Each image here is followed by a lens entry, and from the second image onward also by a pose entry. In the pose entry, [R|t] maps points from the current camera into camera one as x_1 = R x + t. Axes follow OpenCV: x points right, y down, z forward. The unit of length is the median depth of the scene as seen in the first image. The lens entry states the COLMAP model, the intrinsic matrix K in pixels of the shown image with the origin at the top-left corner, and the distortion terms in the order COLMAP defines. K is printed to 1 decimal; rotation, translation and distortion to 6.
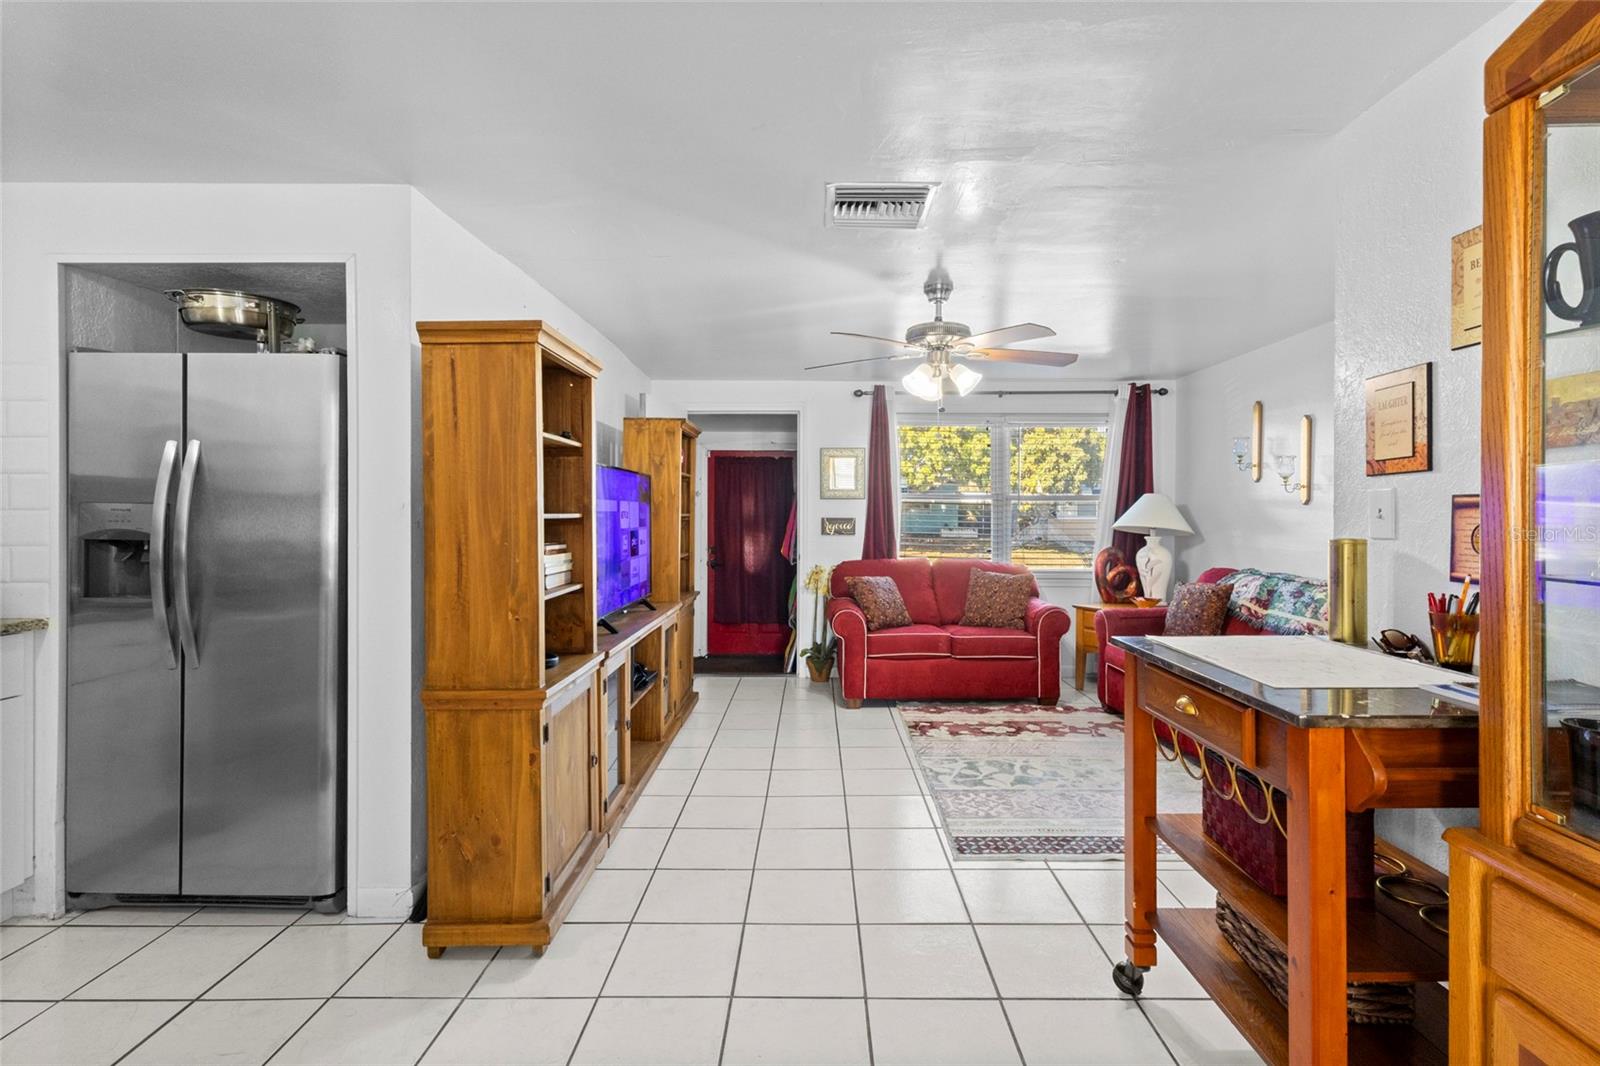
lens RADIAL K [[749.8, 0, 801.7], [0, 749.8, 519.2], [0, 0, 1]] dist [0.001482, 0.002251]
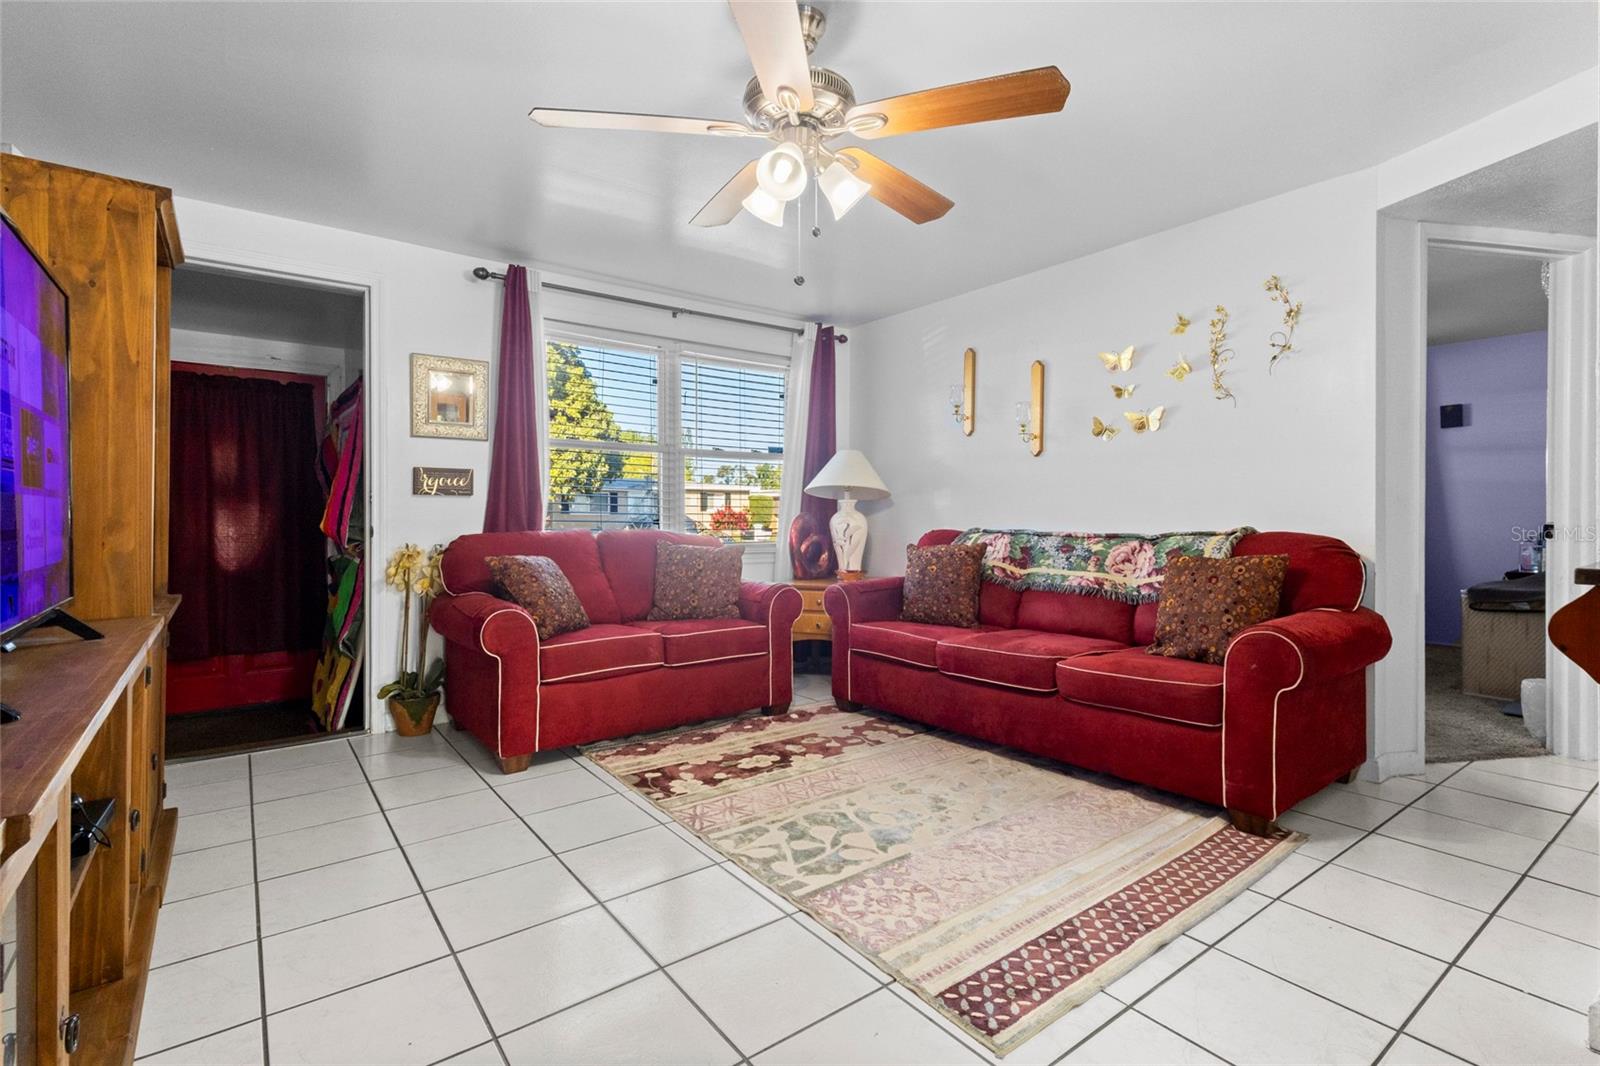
lens RADIAL K [[749.8, 0, 804.8], [0, 749.8, 520.5], [0, 0, 1]] dist [0.001482, 0.002251]
pose [[0.787289, -0.004788, 0.616566, -0.161530], [0.004670, 0.999987, 0.001801, 0.068234], [-0.616567, 0.001461, 0.787301, 0.518665]]
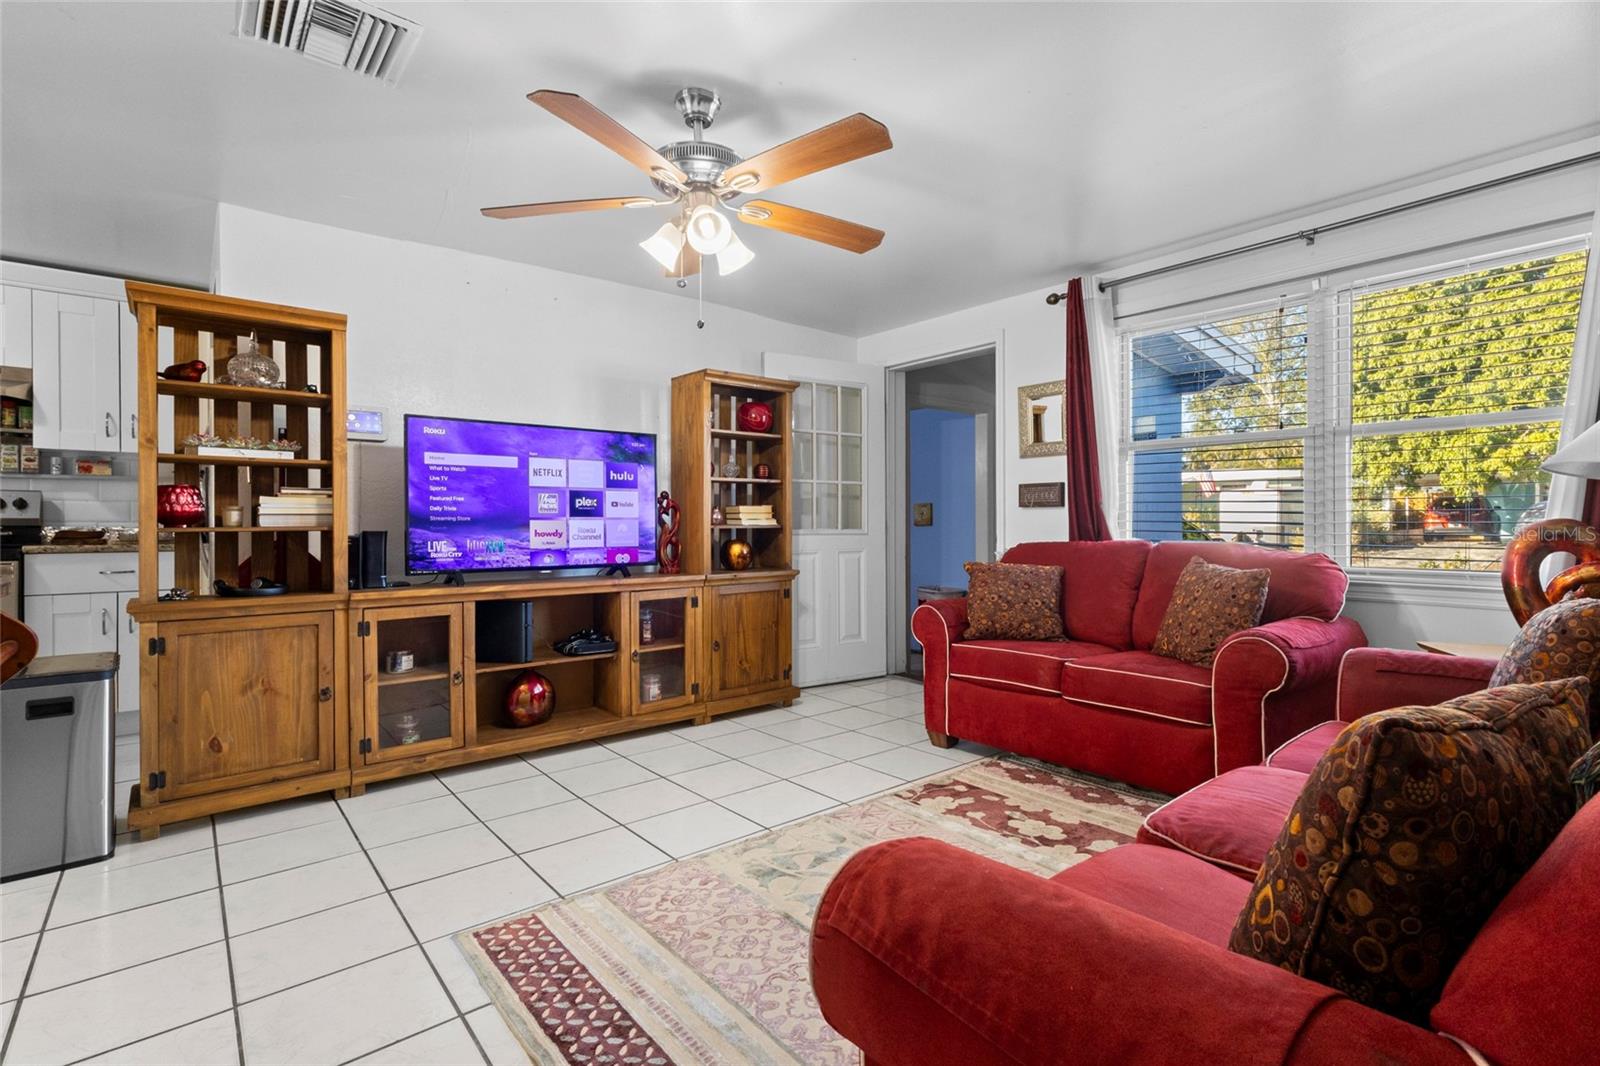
lens RADIAL K [[749.8, 0, 809.2], [0, 749.8, 525.9], [0, 0, 1]] dist [0.001482, 0.002251]
pose [[0.652823, -0.001928, -0.757508, 0.706743], [-0.000004, 0.999997, -0.002548, 0.064928], [0.757511, 0.001667, 0.652820, 0.609941]]
